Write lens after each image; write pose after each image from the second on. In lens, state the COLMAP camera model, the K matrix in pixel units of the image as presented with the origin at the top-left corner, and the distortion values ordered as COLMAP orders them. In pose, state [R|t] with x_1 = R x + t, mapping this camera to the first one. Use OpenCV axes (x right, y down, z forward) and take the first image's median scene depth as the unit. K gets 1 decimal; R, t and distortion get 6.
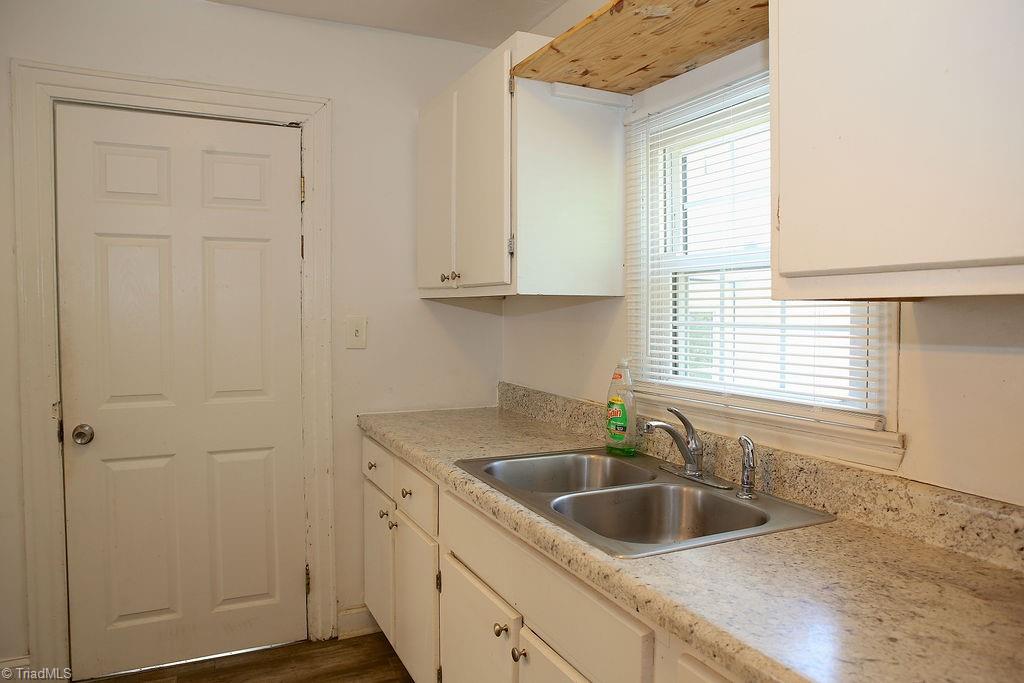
lens RADIAL K [[707.6, 0, 513.7], [0, 707.6, 338.6], [0, 0, 1]] dist [-0.101589, 0.072242]
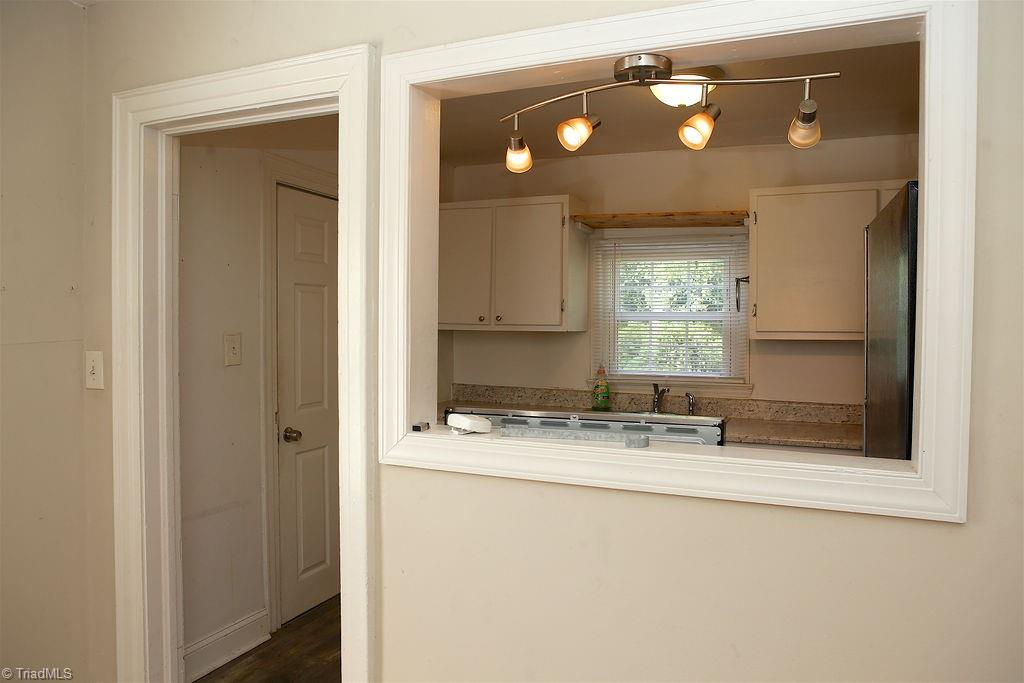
lens RADIAL K [[707.6, 0, 512.5], [0, 707.6, 341.2], [0, 0, 1]] dist [-0.101589, 0.072242]
pose [[0.751977, -0.011783, 0.659084, -1.601627], [0.020997, 0.999761, -0.006083, -0.032420], [-0.658855, 0.018413, 0.752044, -0.406190]]
